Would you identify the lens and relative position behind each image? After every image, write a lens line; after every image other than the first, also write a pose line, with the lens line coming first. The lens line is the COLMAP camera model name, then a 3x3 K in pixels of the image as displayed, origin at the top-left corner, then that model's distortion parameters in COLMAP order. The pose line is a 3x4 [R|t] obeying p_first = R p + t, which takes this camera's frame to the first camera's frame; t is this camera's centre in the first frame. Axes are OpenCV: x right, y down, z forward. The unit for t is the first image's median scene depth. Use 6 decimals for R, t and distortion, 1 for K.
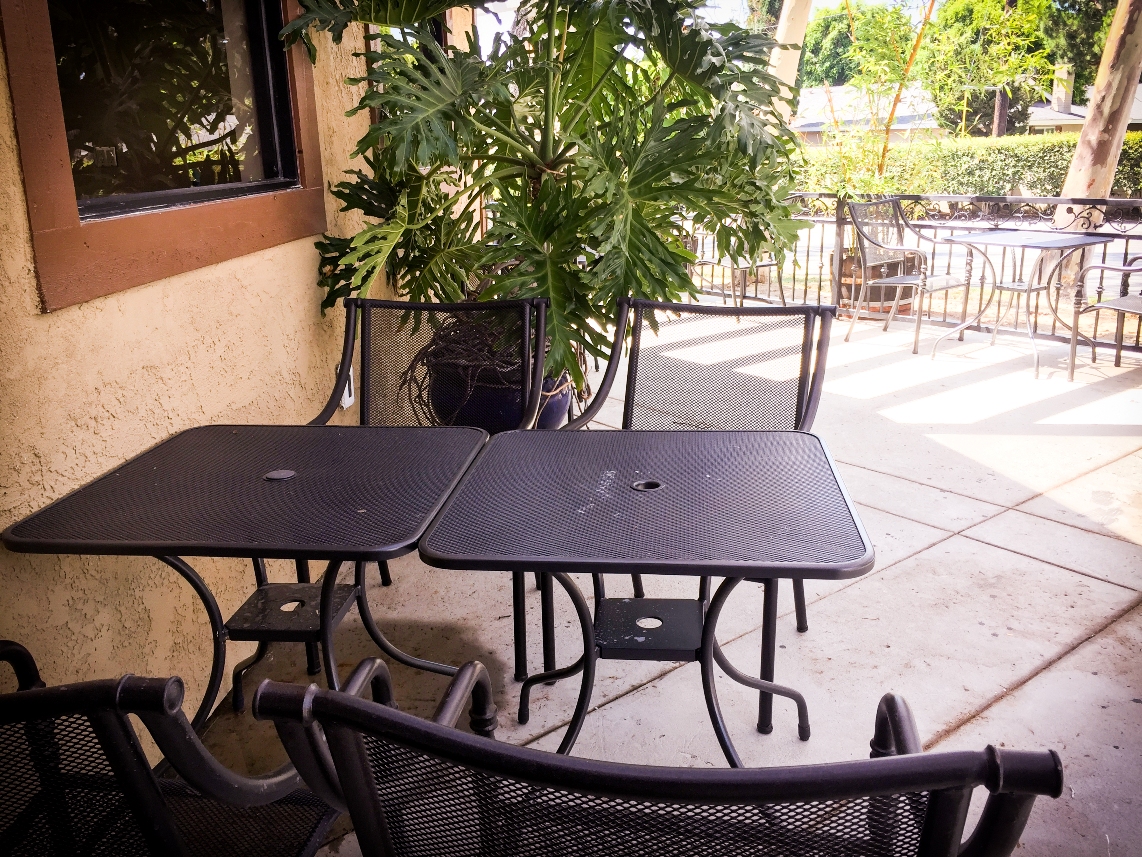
lens RADIAL K [[980.6, 0, 574.2], [0, 980.6, 422.3], [0, 0, 1]] dist [0.076800, -0.116786]
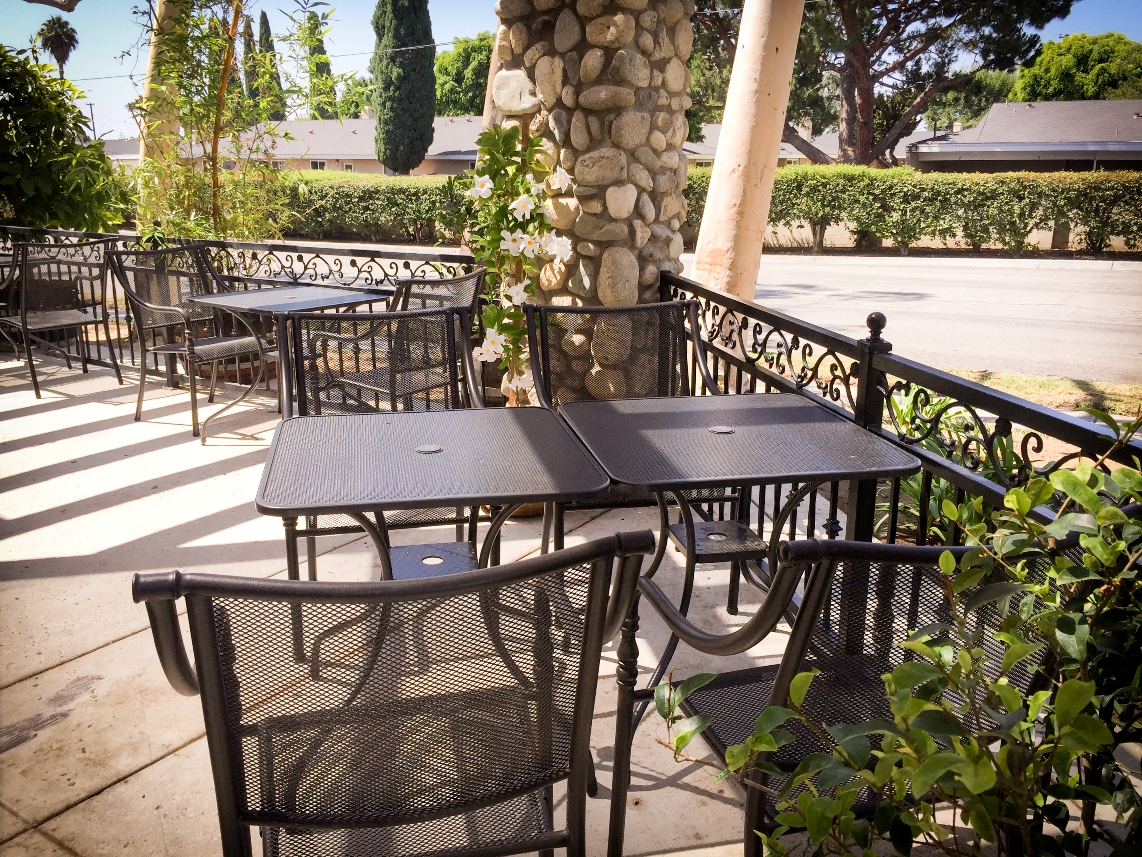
lens RADIAL K [[980.6, 0, 568.3], [0, 980.6, 430.7], [0, 0, 1]] dist [0.076800, -0.116786]
pose [[0.954572, -0.059682, 0.291943, 0.376032], [0.064268, 0.997914, -0.006135, -0.045474], [-0.290968, 0.024619, 0.956416, 0.115403]]
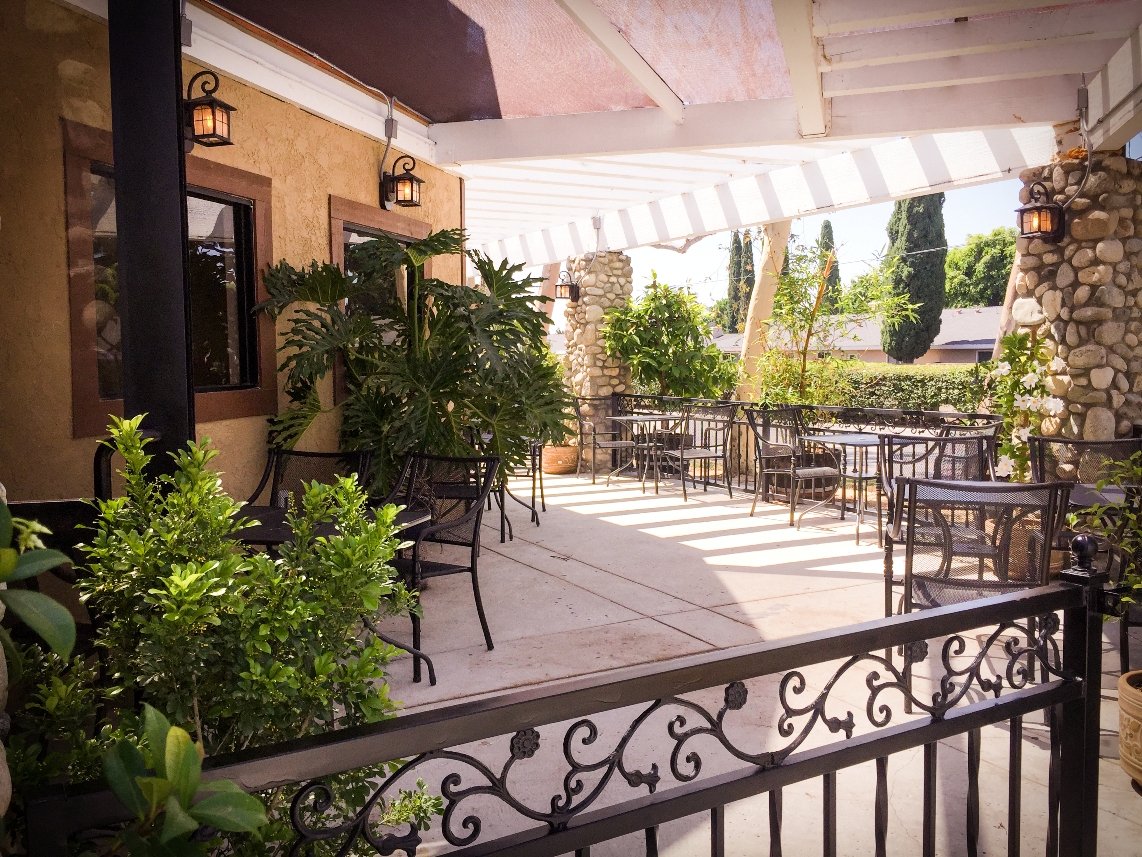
lens RADIAL K [[980.6, 0, 575.0], [0, 980.6, 418.4], [0, 0, 1]] dist [0.076800, -0.116786]
pose [[0.984252, 0.024132, -0.175118, 0.272001], [-0.060242, 0.977128, -0.203940, 0.066355], [0.166191, 0.211277, 0.963194, -0.280831]]
